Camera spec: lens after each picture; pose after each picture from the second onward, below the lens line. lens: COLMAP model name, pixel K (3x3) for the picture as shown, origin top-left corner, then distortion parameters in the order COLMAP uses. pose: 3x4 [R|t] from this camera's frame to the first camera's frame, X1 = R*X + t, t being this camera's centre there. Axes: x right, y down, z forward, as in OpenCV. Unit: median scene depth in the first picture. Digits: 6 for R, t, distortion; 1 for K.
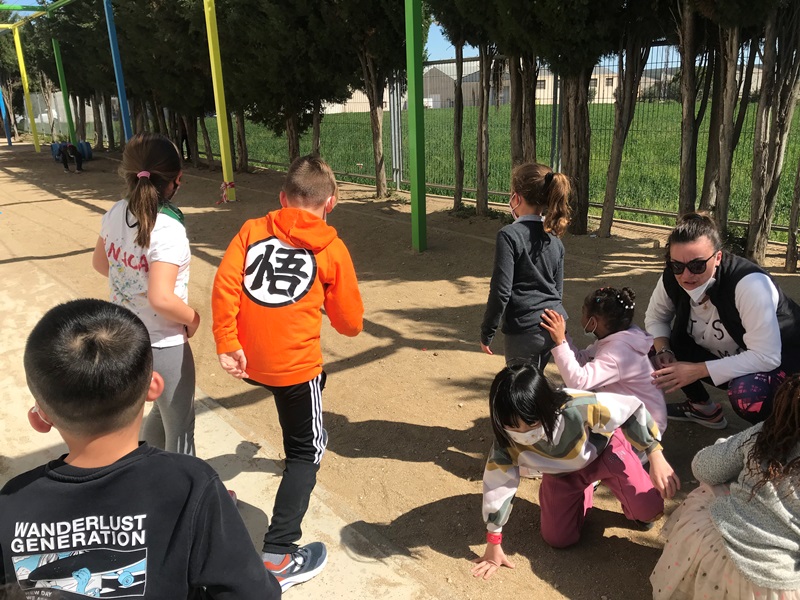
lens RADIAL K [[660.2, 0, 399.7], [0, 660.2, 299.5], [0, 0, 1]] dist [0.016266, -0.014710]
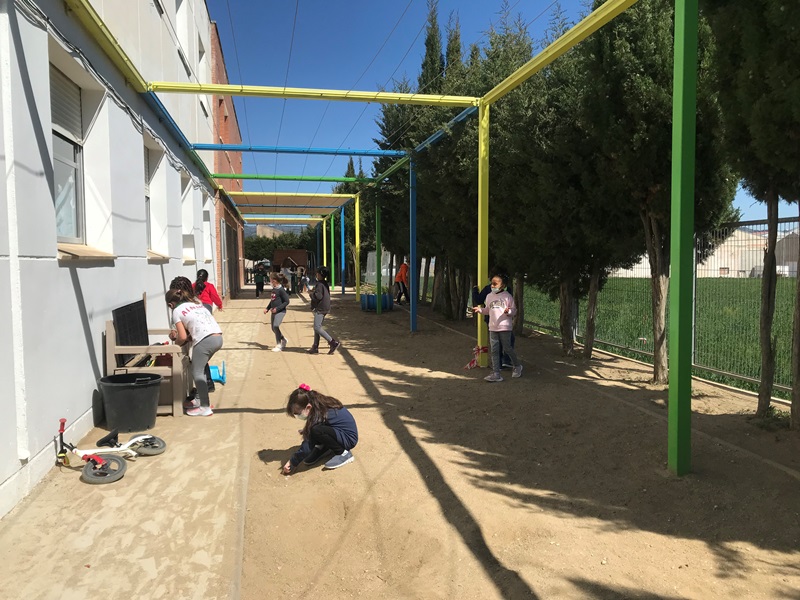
lens RADIAL K [[661.9, 0, 400.9], [0, 661.9, 299.3], [0, 0, 1]] dist [0.032092, -0.000964]
pose [[0.894684, 0.057240, -0.443017, 0.045962], [-0.159542, 0.967290, -0.197221, -0.045165], [0.417237, 0.247131, 0.874551, 0.144109]]
